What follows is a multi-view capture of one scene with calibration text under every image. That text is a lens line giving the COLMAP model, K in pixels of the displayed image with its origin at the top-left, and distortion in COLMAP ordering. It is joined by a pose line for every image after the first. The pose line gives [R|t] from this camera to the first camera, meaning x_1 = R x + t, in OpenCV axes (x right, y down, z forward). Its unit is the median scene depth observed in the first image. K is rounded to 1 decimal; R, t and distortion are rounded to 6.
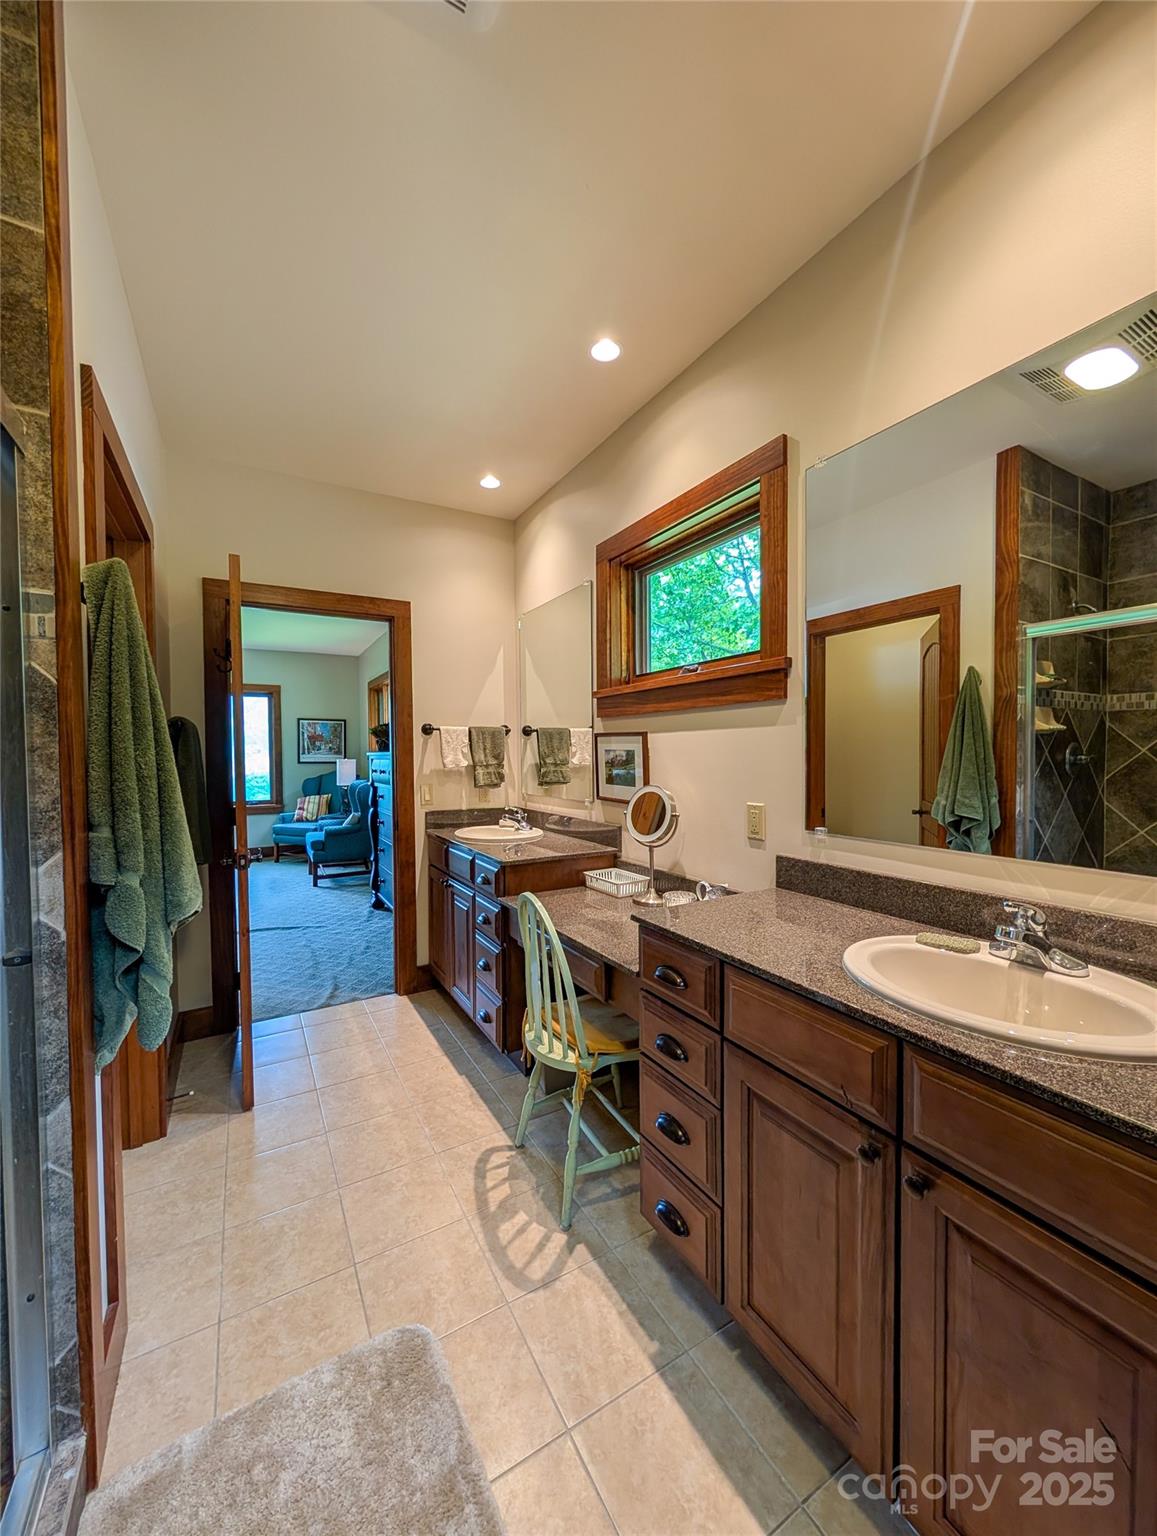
lens RADIAL K [[573.5, 0, 576.7], [0, 573.5, 771.6], [0, 0, 1]] dist [-0.006187, 0.000548]
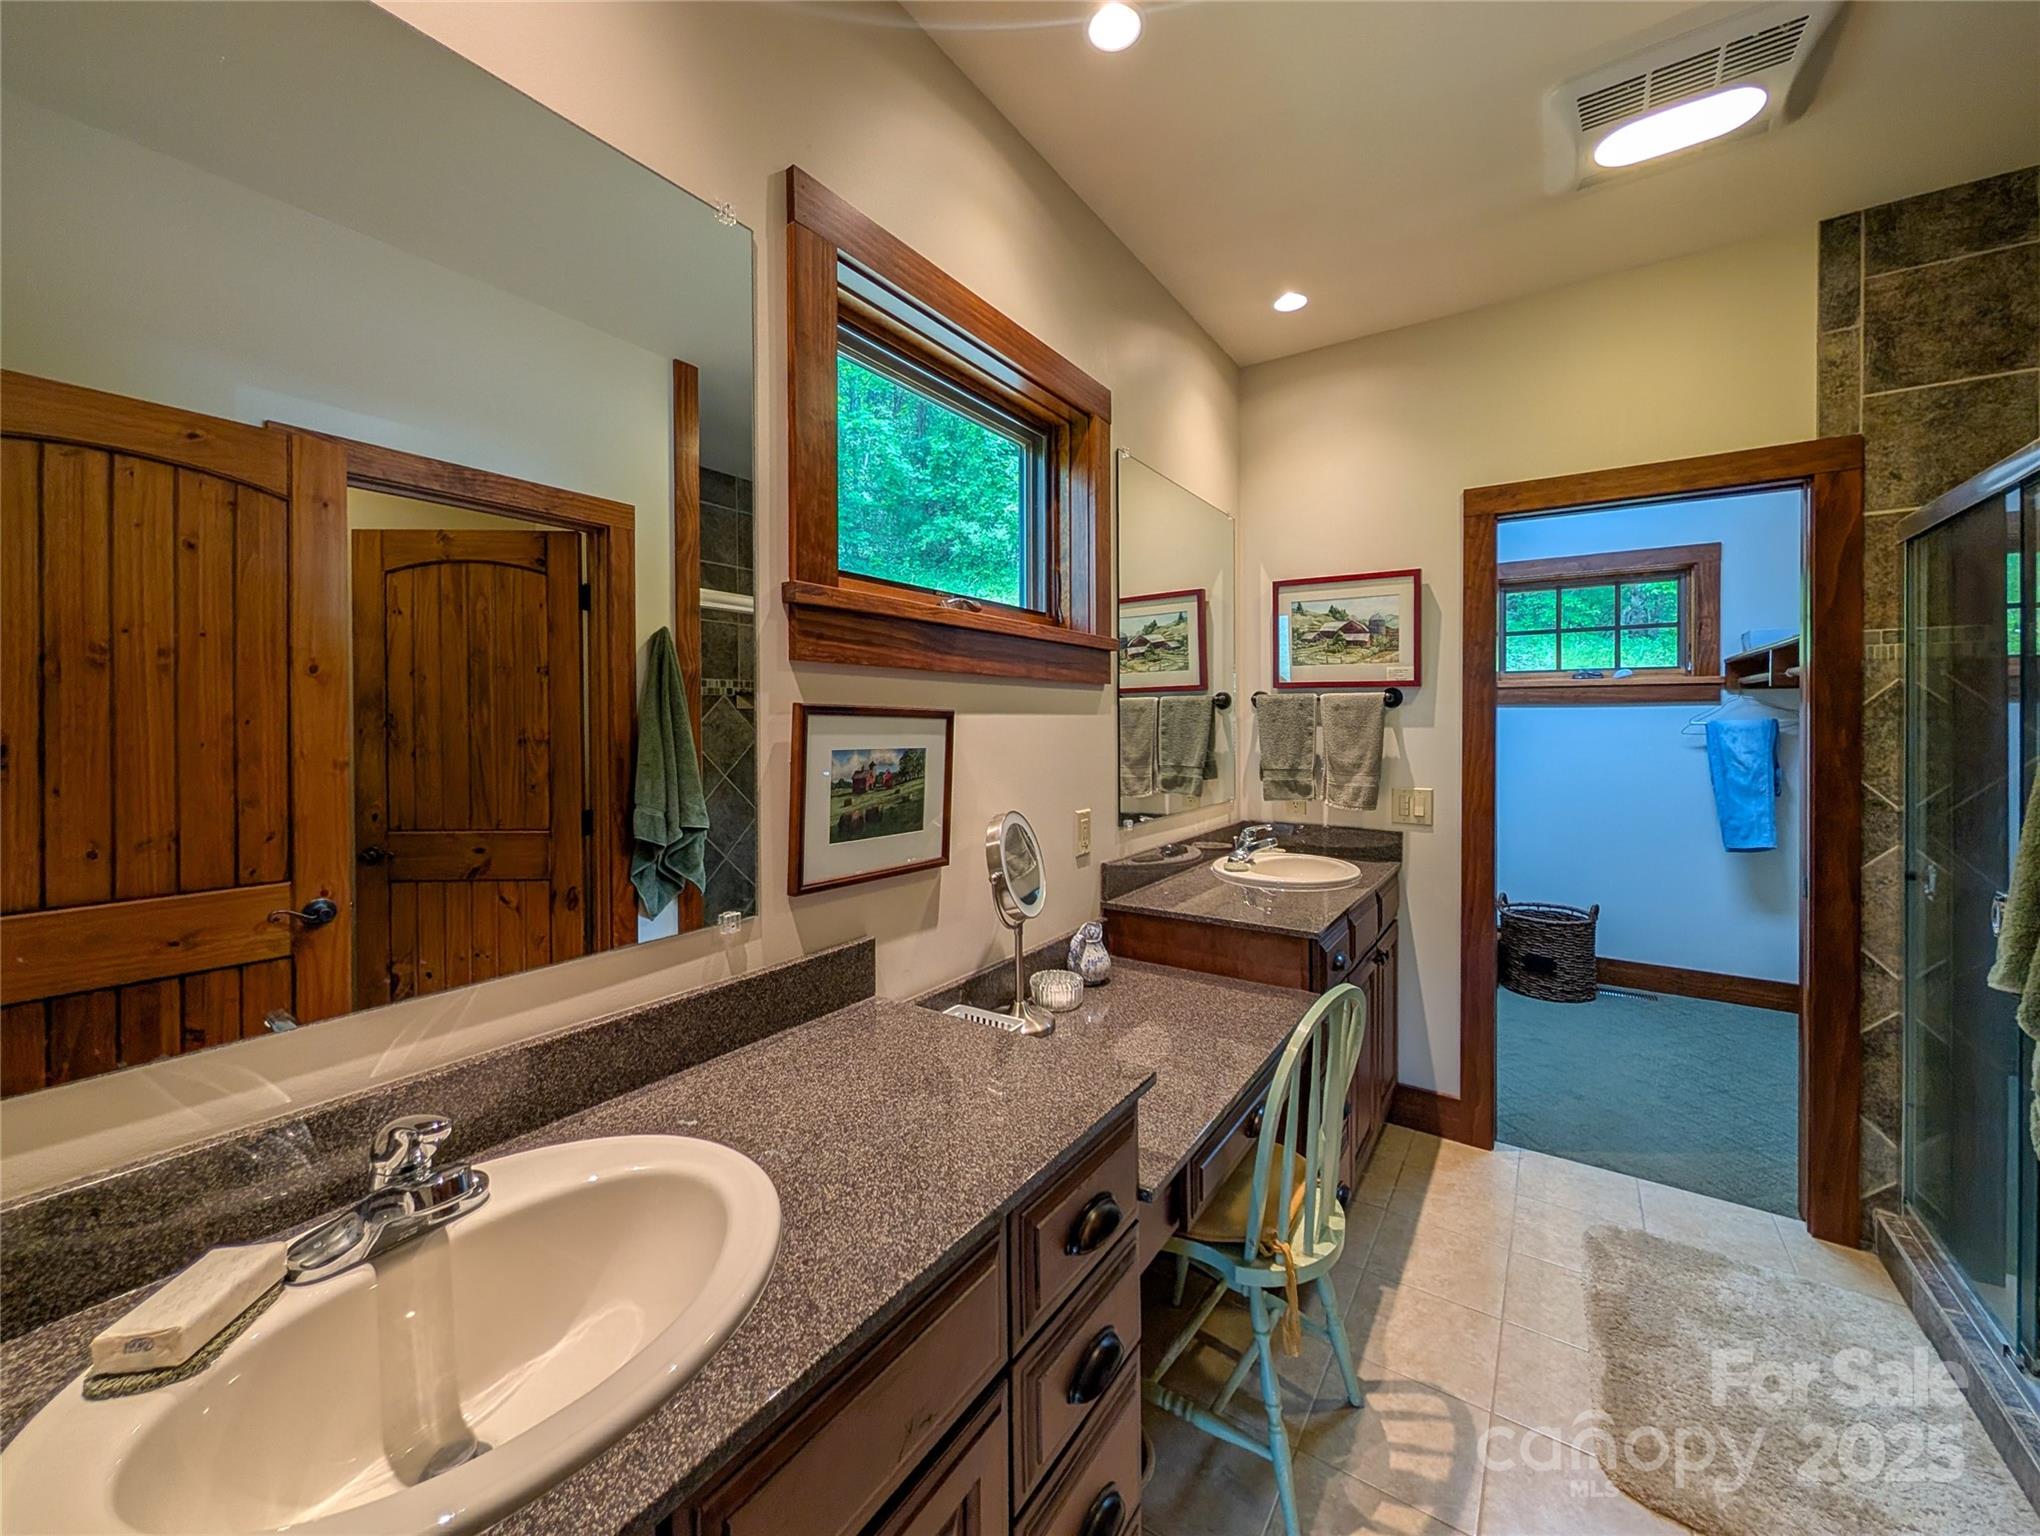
lens RADIAL K [[761.6, 0, 1060.8], [0, 761.6, 719.4], [0, 0, 1]] dist [-0.006187, 0.000548]
pose [[-0.442364, 0.013716, 0.896731, -0.525977], [0.035175, 0.999379, 0.002066, -0.062241], [-0.896146, 0.032456, -0.442572, 1.253047]]
